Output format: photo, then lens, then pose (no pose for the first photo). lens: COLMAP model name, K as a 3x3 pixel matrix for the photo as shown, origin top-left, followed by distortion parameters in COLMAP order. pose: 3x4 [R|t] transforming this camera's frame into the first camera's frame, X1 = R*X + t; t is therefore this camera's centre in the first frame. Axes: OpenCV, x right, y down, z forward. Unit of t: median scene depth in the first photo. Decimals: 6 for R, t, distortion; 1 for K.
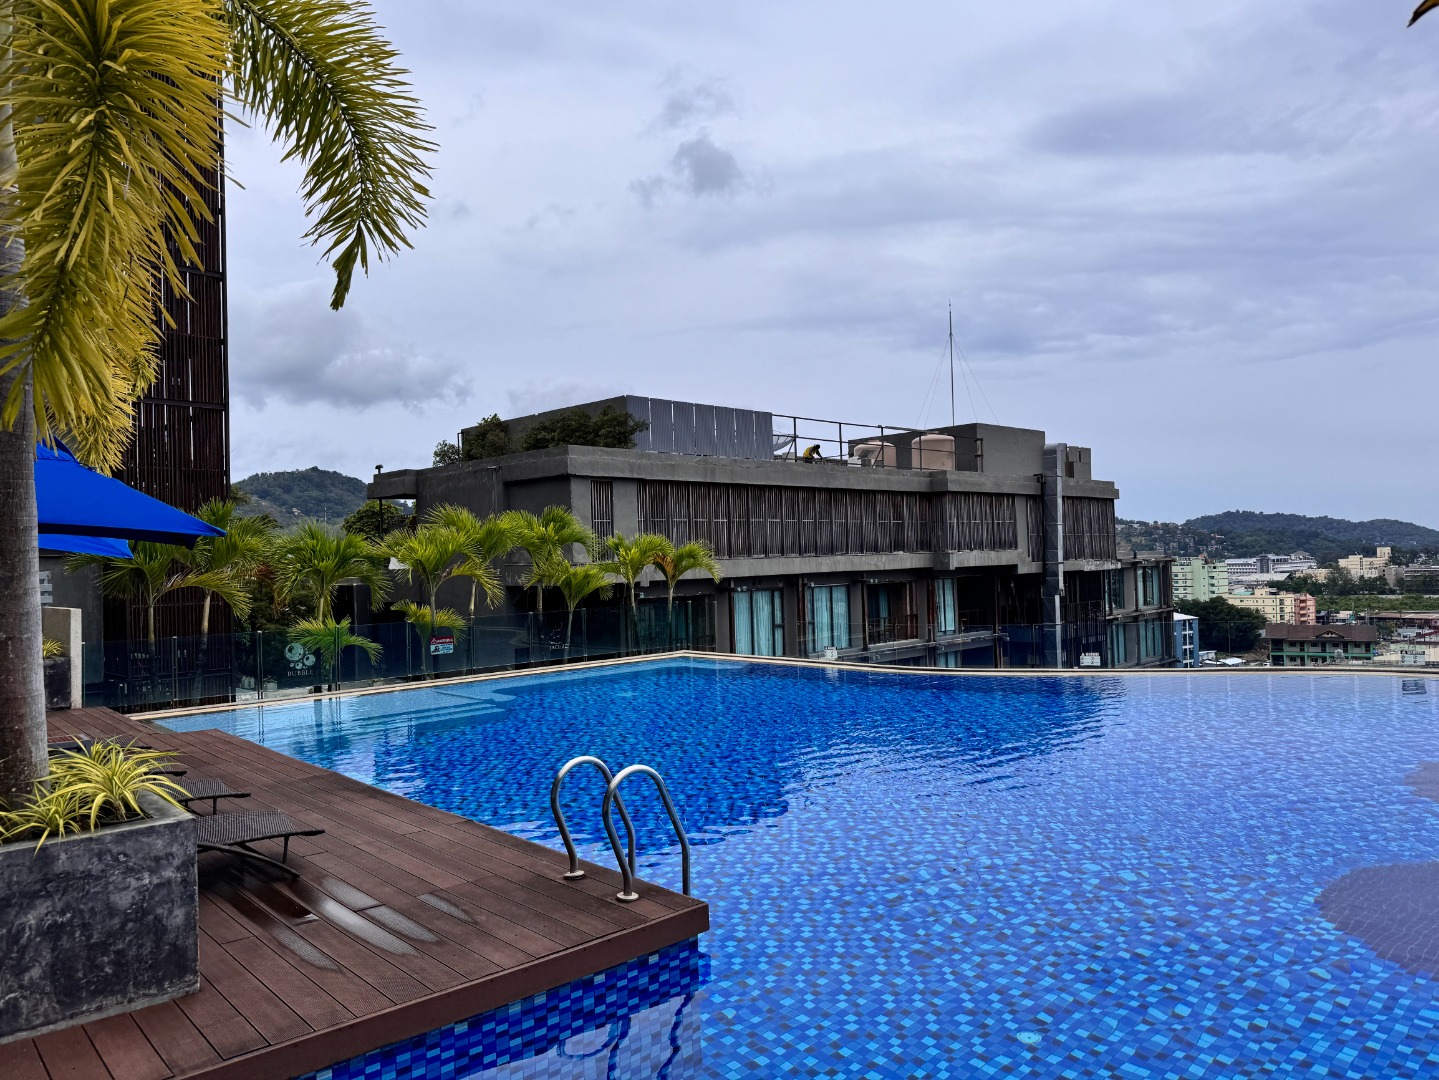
lens RADIAL K [[1006.2, 0, 725.8], [0, 1006.2, 544.1], [0, 0, 1]] dist [0.123657, -0.191503]
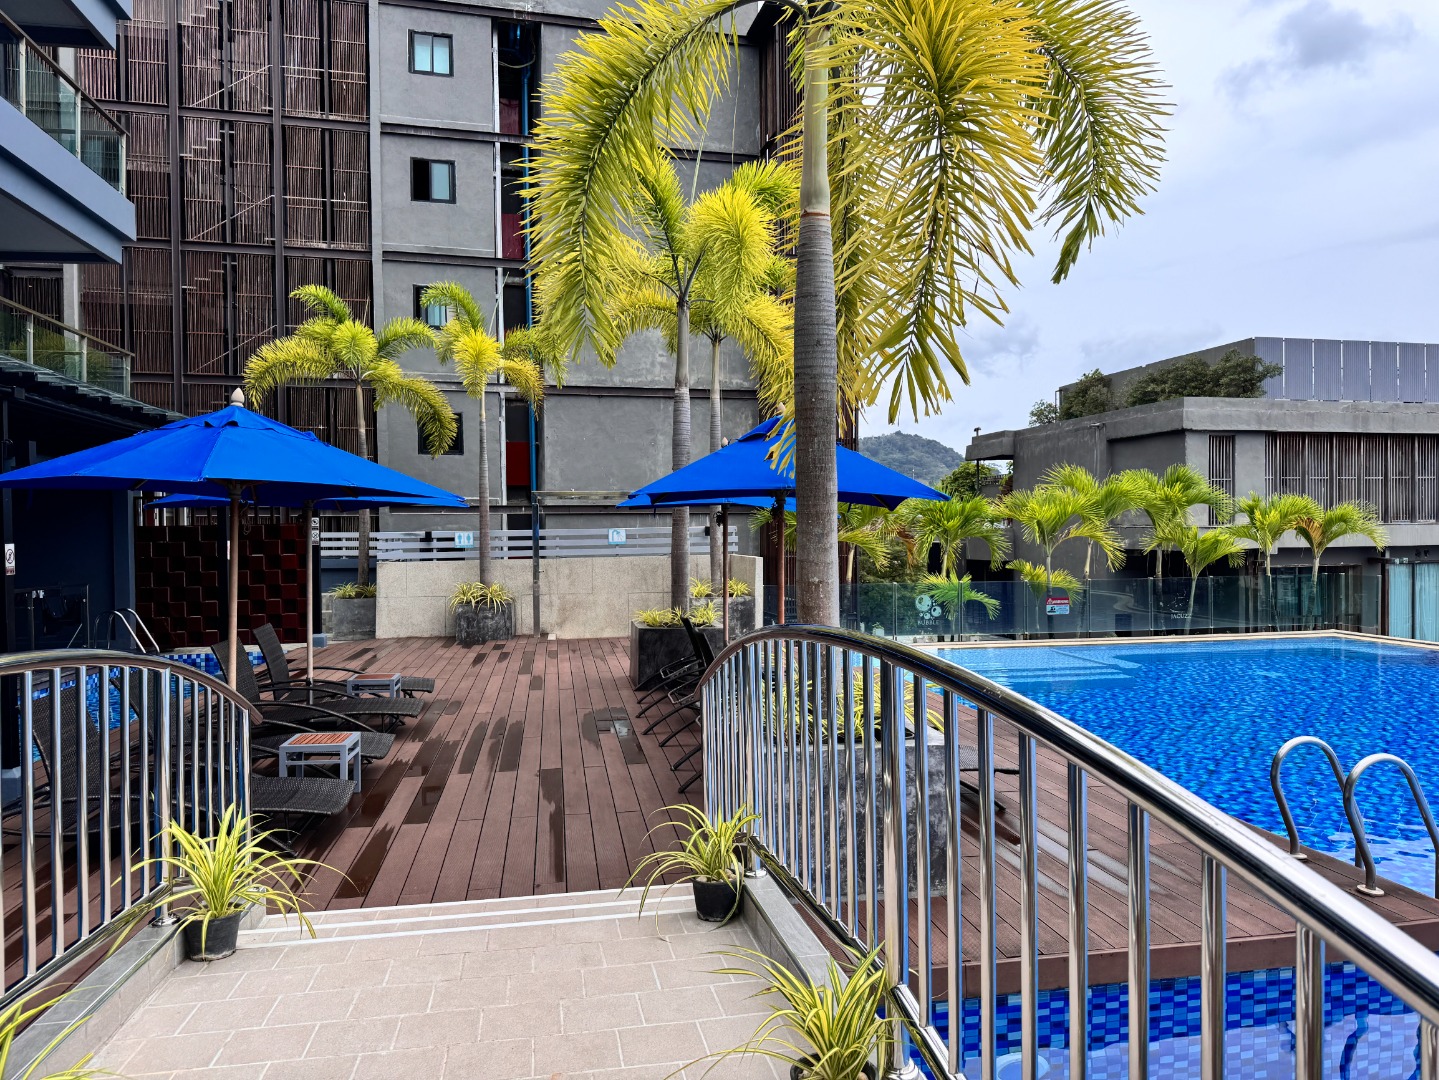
lens RADIAL K [[1006.2, 0, 725.8], [0, 1006.2, 544.1], [0, 0, 1]] dist [0.123657, -0.191503]
pose [[0.851032, 0.027565, -0.524391, -0.021478], [-0.006795, 0.999116, 0.041492, -0.000646], [0.525071, -0.031748, 0.850466, -0.016218]]
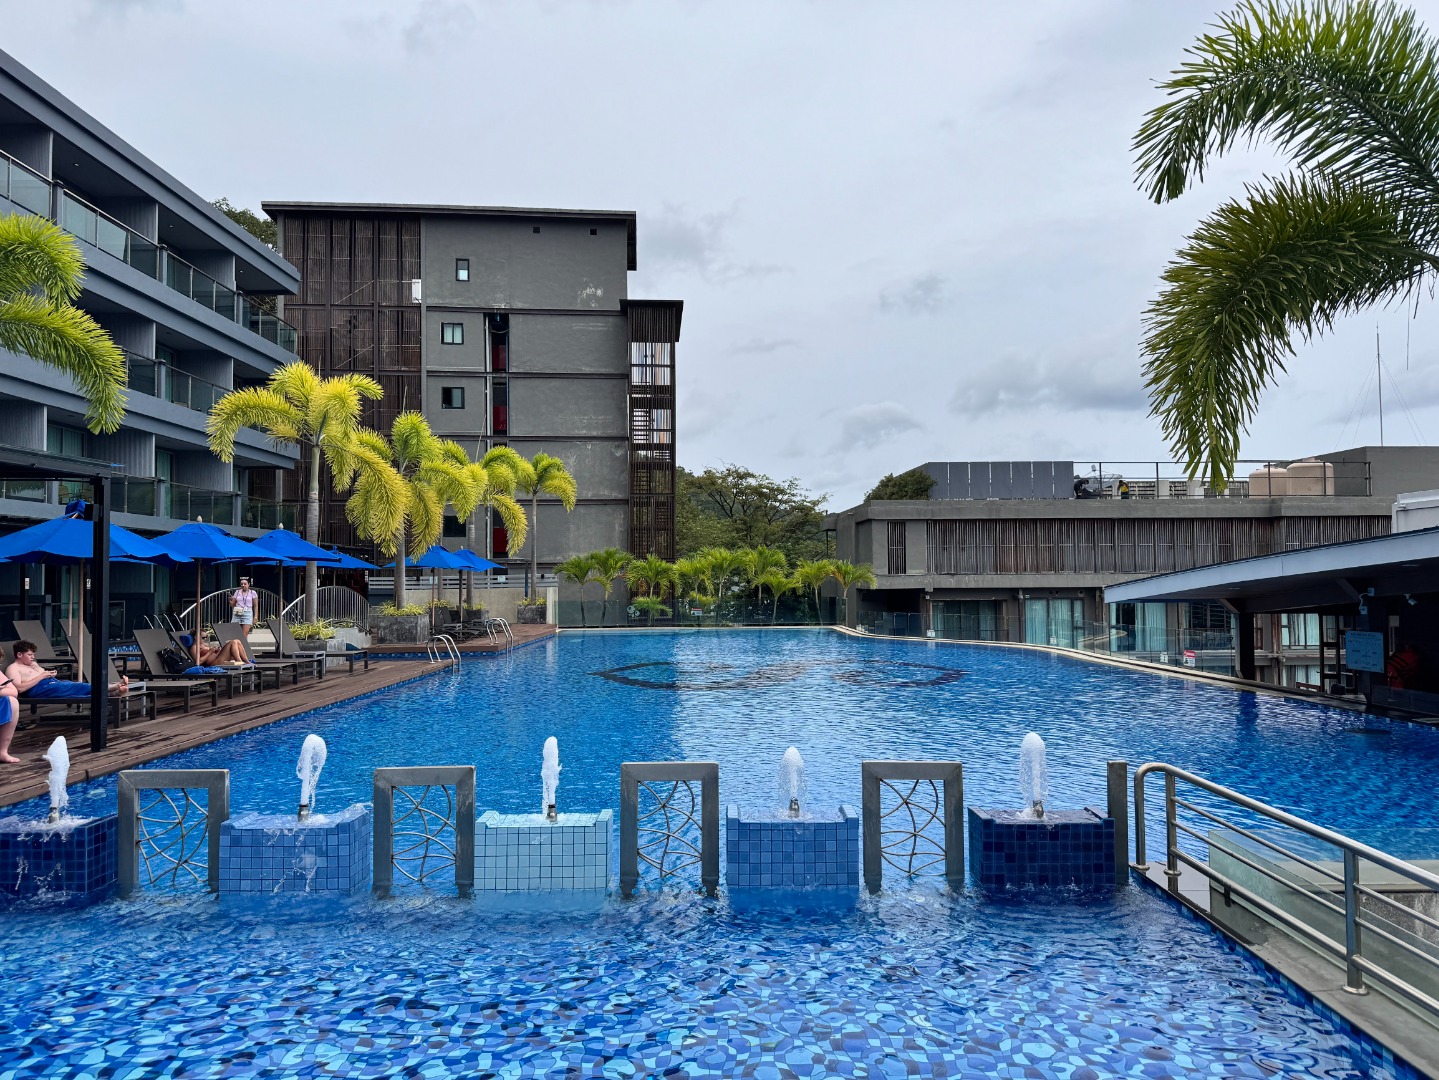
lens RADIAL K [[1005.2, 0, 719.5], [0, 1005.2, 540.0], [0, 0, 1]] dist [0.149185, -0.216653]
pose [[0.754813, -0.002824, -0.655934, 0.843820], [-0.004273, 0.999948, -0.009222, -0.023893], [0.655926, 0.009764, 0.754762, -0.426586]]
